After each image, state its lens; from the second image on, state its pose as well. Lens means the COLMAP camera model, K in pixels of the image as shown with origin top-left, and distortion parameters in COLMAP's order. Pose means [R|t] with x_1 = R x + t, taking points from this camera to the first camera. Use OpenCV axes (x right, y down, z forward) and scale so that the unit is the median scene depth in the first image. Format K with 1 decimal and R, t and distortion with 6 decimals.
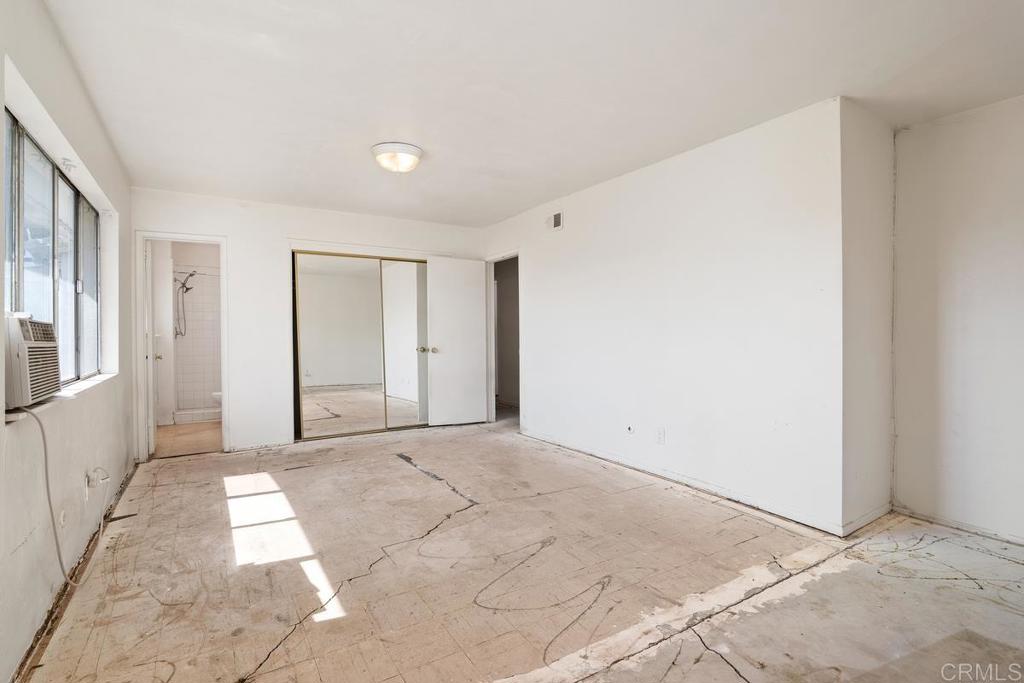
lens RADIAL K [[473.1, 0, 512.0], [0, 473.1, 341.5], [0, 0, 1]] dist [-0.023420, 0.006121]
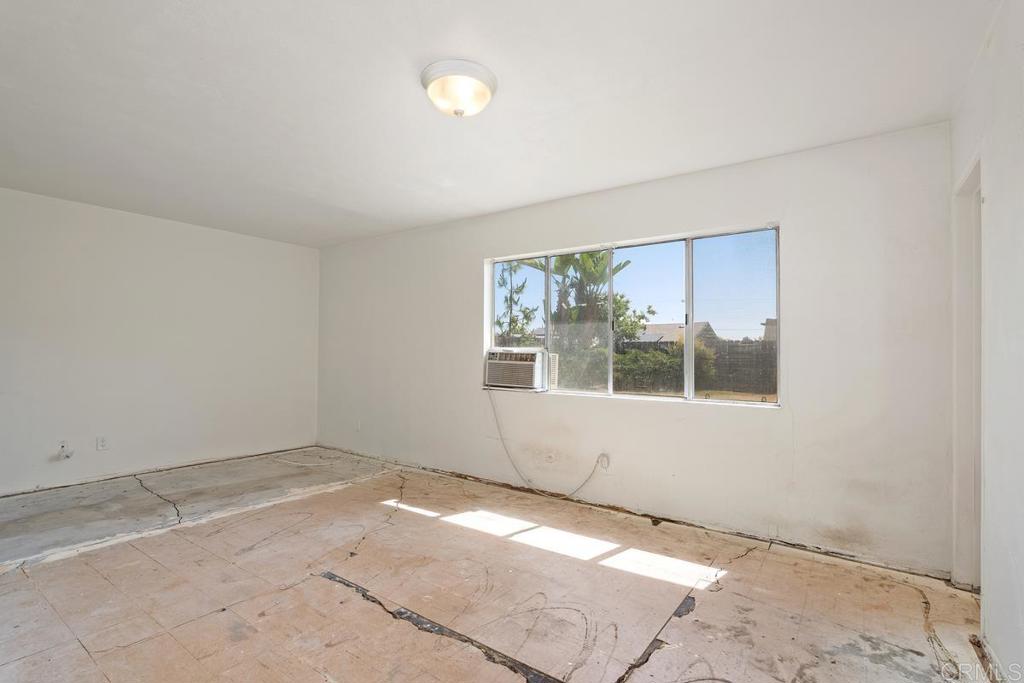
lens RADIAL K [[473.1, 0, 512.0], [0, 473.1, 341.5], [0, 0, 1]] dist [-0.023420, 0.006121]
pose [[-0.927222, -0.020403, -0.373956, -0.083495], [-0.015739, 0.999756, -0.015520, -0.051422], [0.374181, -0.008505, -0.927317, 2.336733]]
